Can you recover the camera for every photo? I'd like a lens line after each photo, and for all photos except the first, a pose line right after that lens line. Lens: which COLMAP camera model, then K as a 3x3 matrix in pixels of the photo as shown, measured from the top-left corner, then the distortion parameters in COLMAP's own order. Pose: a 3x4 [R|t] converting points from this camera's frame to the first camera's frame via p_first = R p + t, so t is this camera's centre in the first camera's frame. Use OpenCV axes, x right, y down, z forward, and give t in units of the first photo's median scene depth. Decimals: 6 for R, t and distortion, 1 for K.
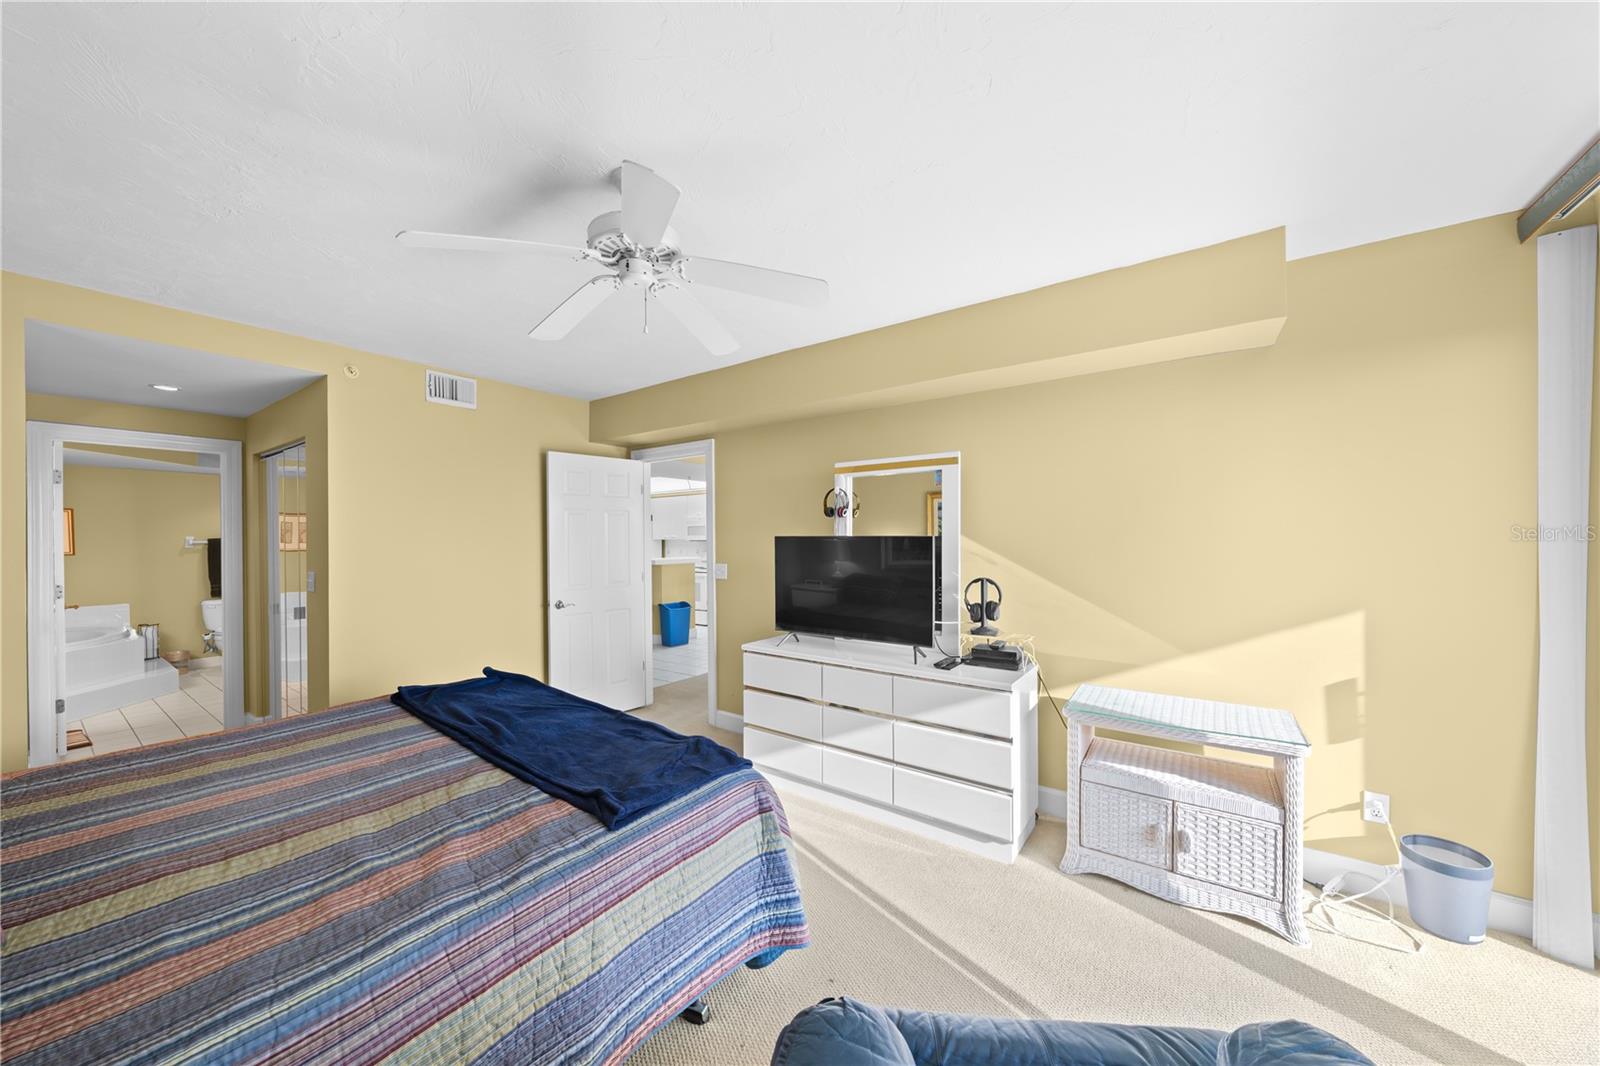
lens RADIAL K [[559.8, 0, 795.4], [0, 559.8, 525.1], [0, 0, 1]] dist [-0.001094, -0.000220]
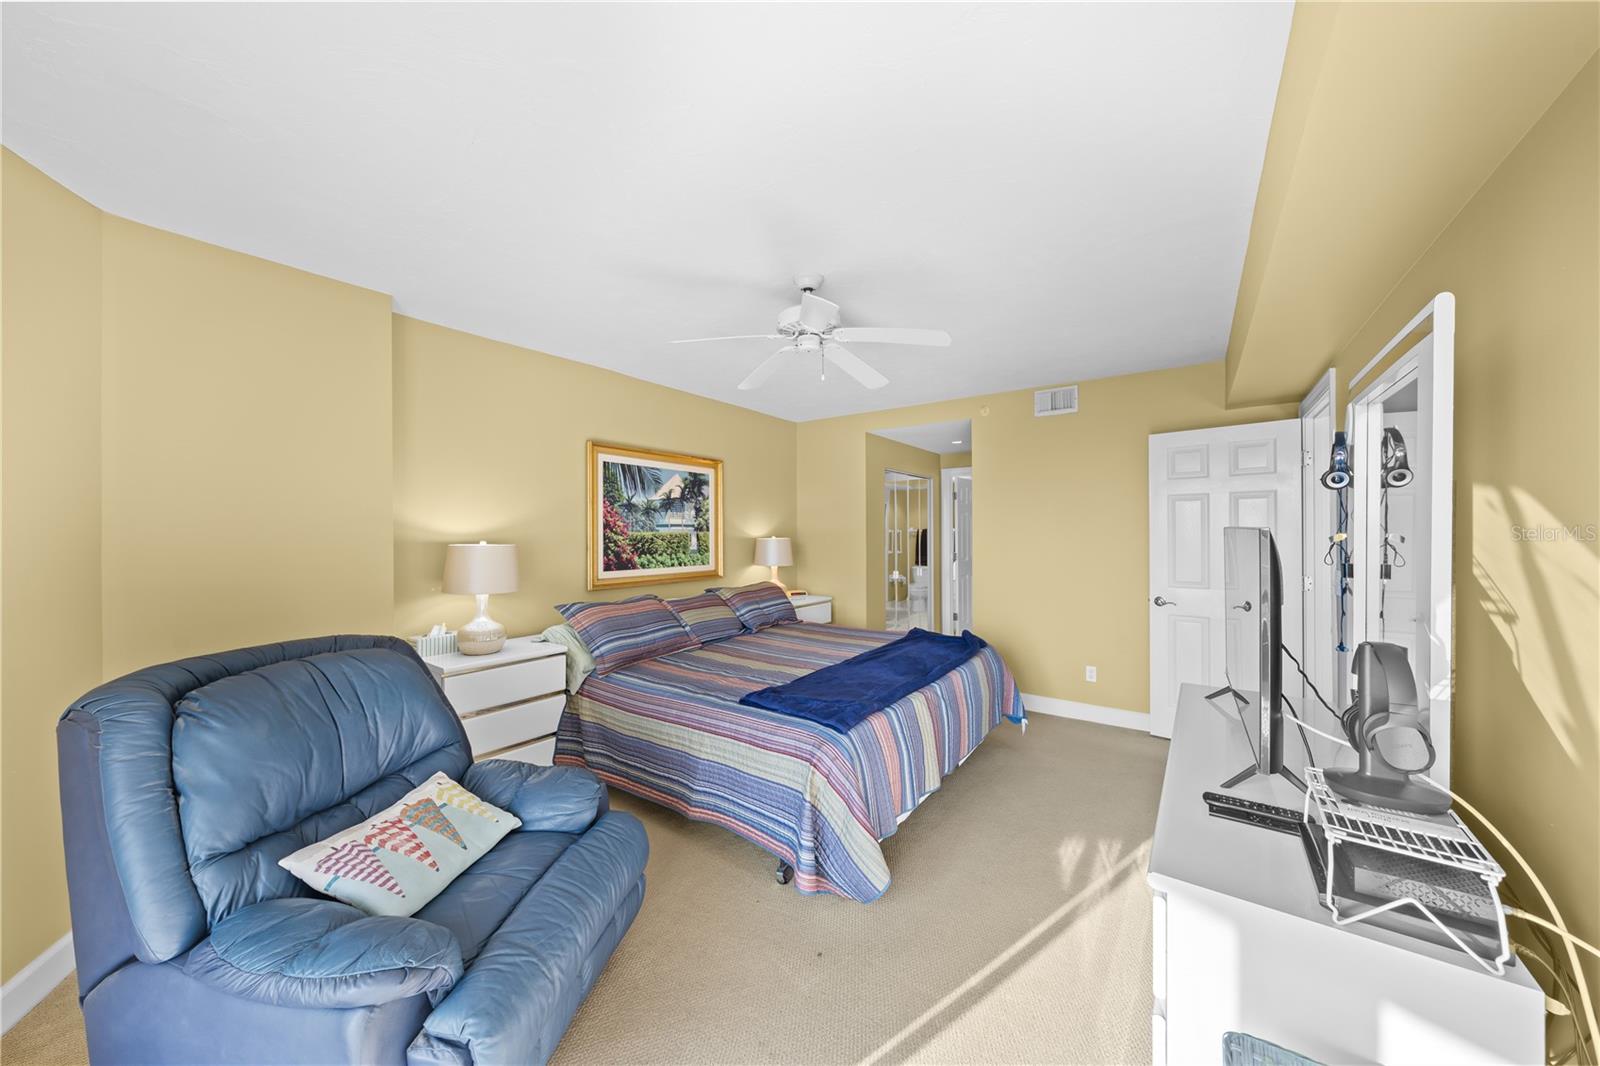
lens RADIAL K [[541.1, 0, 800.0], [0, 541.1, 533.0], [0, 0, 1]] dist [0.000111, -0.000002]
pose [[0.004652, 0.009496, -0.999944, 1.285230], [0.023918, 0.999668, 0.009604, 0.019258], [0.999703, -0.023961, 0.004424, 1.169520]]
